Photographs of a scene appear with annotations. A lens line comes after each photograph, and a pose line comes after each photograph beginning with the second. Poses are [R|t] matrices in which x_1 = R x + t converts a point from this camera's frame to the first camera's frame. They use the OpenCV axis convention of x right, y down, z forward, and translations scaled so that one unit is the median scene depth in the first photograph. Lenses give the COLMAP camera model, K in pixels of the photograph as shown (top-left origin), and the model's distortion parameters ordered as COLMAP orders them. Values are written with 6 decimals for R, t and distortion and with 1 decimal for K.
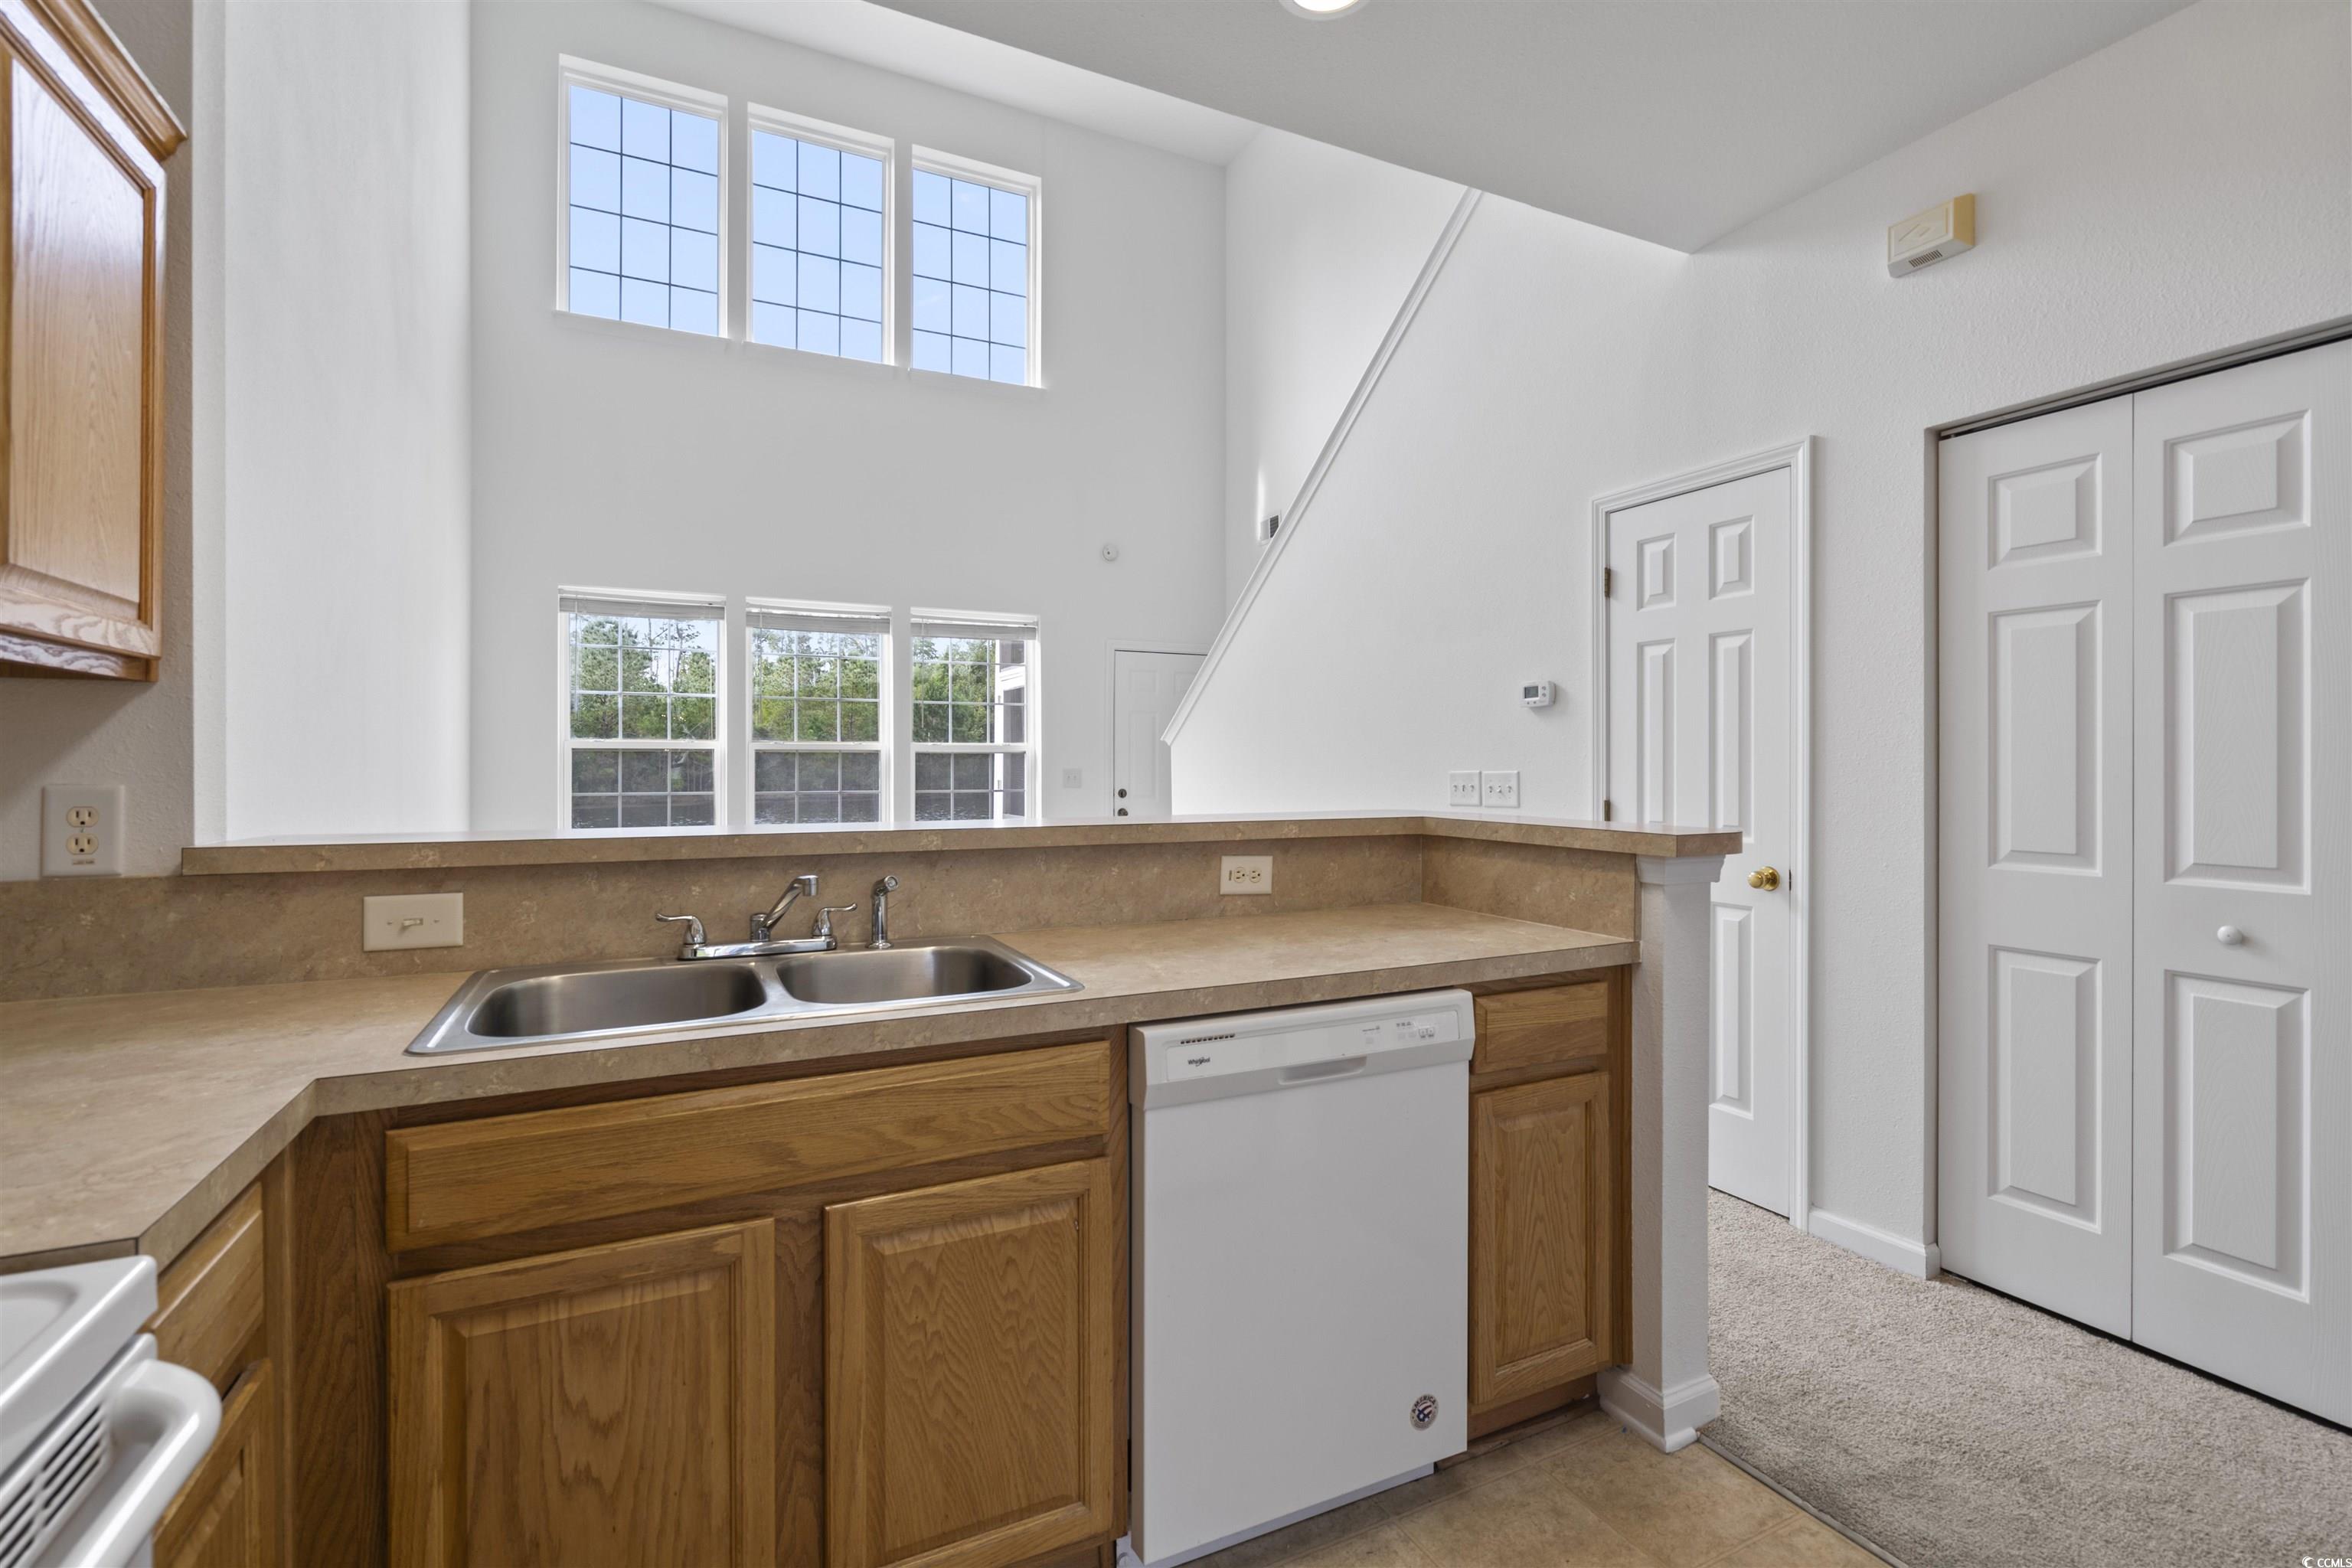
lens RADIAL K [[1076.8, 0, 1234.6], [0, 1076.8, 769.9], [0, 0, 1]] dist [0.004076, -0.002598]
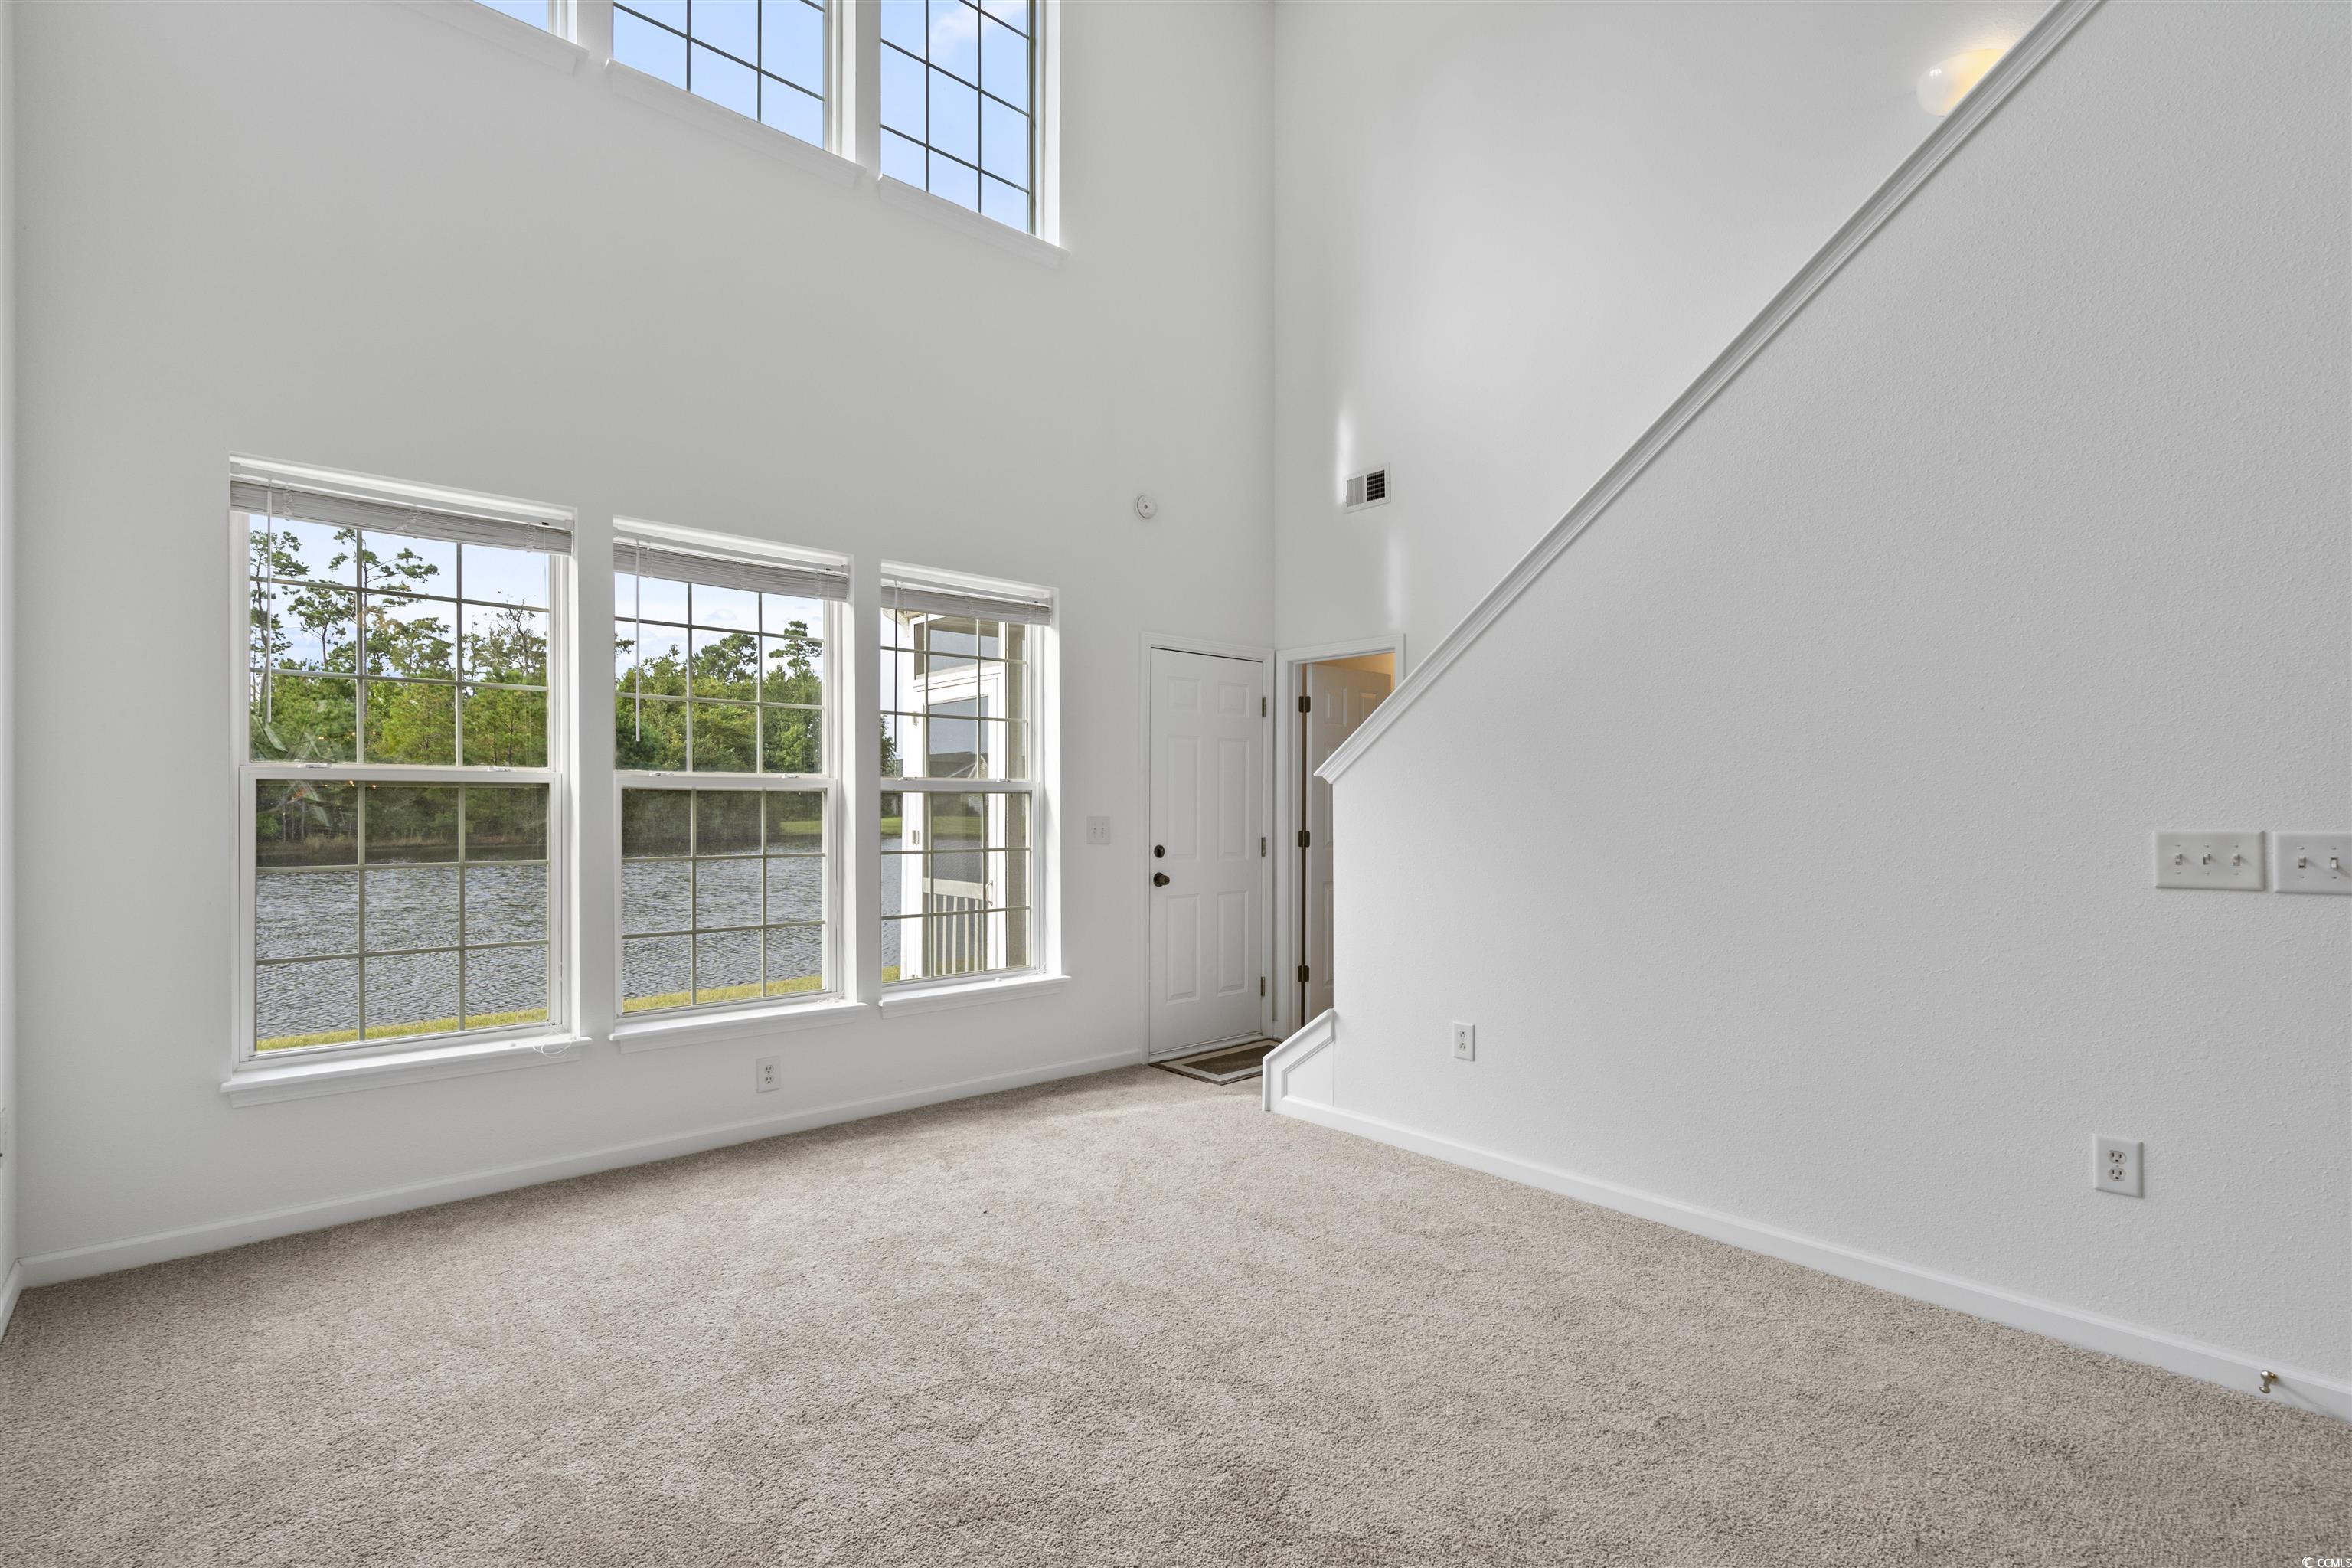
lens RADIAL K [[1076.8, 0, 1235.4], [0, 1076.8, 820.1], [0, 0, 1]] dist [0.004076, -0.002598]
pose [[0.966631, -0.000907, 0.256172, -0.259370], [-0.001677, 0.999950, 0.009868, -0.005963], [-0.256168, -0.009968, 0.966581, 0.335869]]
